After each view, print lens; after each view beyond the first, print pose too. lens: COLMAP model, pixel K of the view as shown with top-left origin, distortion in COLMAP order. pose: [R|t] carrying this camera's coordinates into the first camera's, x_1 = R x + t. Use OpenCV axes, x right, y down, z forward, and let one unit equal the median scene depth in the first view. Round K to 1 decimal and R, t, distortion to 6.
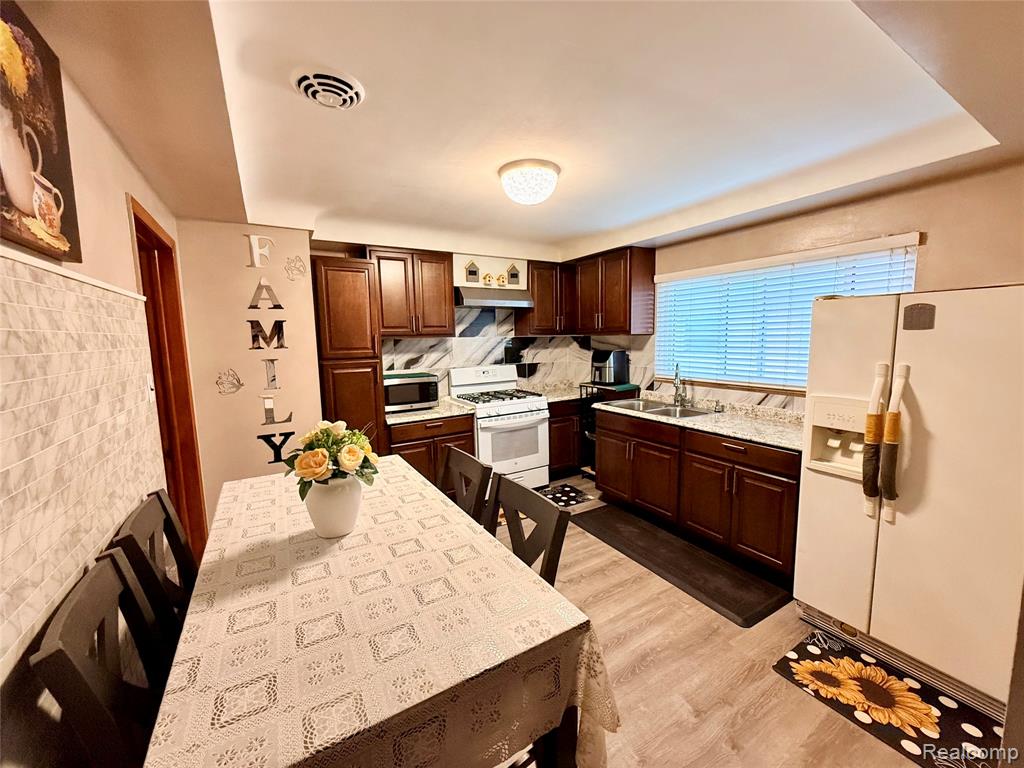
lens RADIAL K [[407.6, 0, 515.5], [0, 407.6, 384.7], [0, 0, 1]] dist [-0.000021, -0.000593]
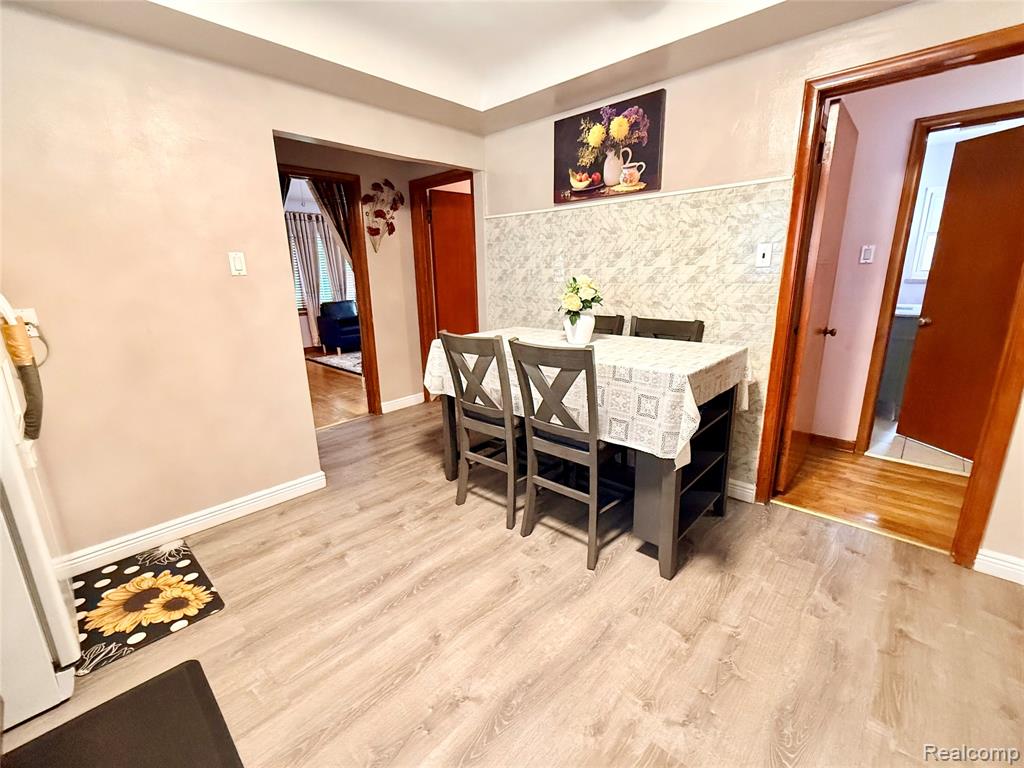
lens RADIAL K [[444.3, 0, 512.0], [0, 444.3, 384.0], [0, 0, 1]] dist [-0.001369, -0.000160]
pose [[-0.960458, 0.104018, -0.258263, 0.112693], [0.005386, 0.934359, 0.356291, -0.049378], [0.278371, 0.340812, -0.897974, 0.933727]]
